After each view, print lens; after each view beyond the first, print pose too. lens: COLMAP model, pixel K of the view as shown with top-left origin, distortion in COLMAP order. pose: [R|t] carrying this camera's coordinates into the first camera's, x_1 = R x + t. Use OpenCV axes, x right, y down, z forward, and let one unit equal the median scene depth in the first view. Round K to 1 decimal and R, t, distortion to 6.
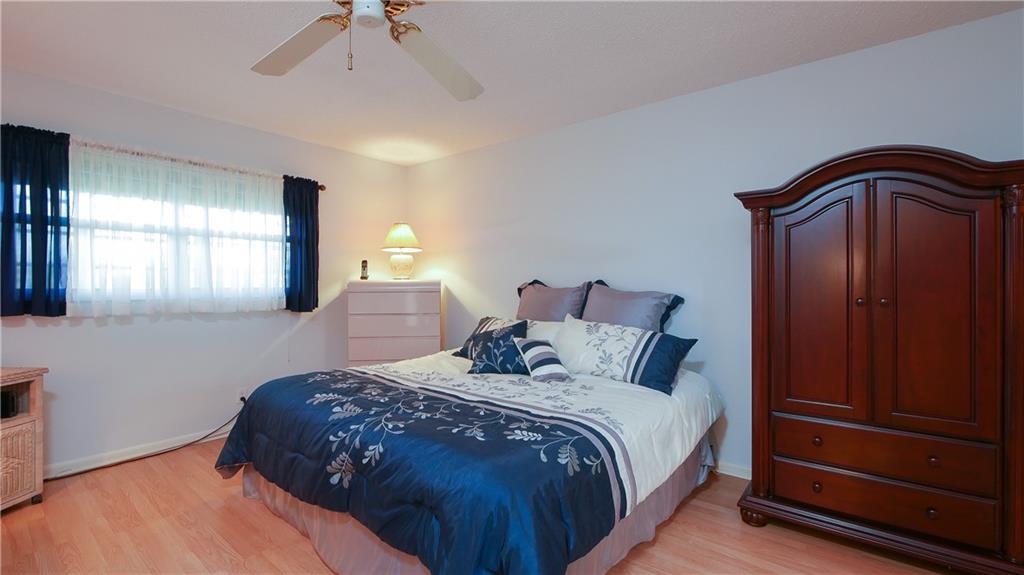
lens RADIAL K [[438.1, 0, 515.6], [0, 438.1, 285.5], [0, 0, 1]] dist [-0.007383, 0.000832]
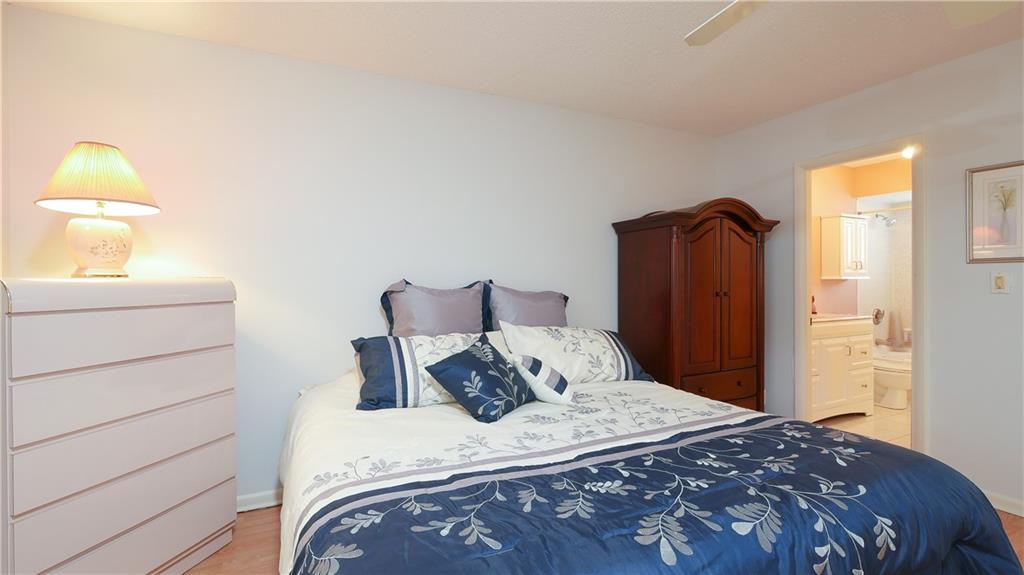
lens RADIAL K [[438.1, 0, 471.1], [0, 438.1, 285.0], [0, 0, 1]] dist [-0.007383, 0.000832]
pose [[0.465575, -0.004537, 0.884997, -0.823050], [0.006850, 0.999975, 0.001523, -0.005926], [-0.884982, 0.005353, 0.465594, 0.845846]]
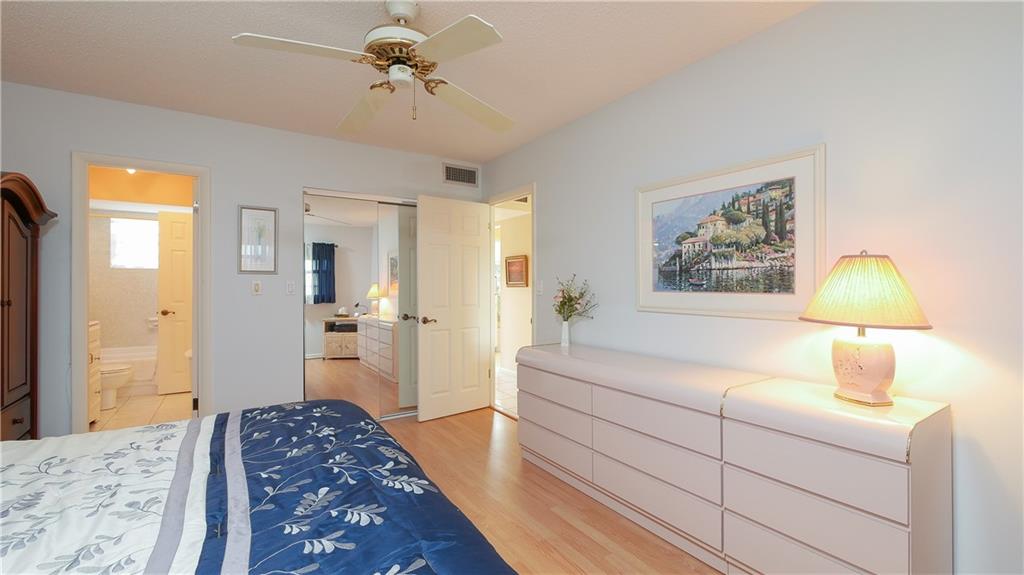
lens RADIAL K [[438.1, 0, 514.1], [0, 438.1, 285.1], [0, 0, 1]] dist [-0.007383, 0.000832]
pose [[-0.947570, 0.004702, 0.319513, -0.663910], [0.005037, 0.999987, 0.000222, -0.006148], [-0.319508, 0.001820, -0.947582, 1.322983]]
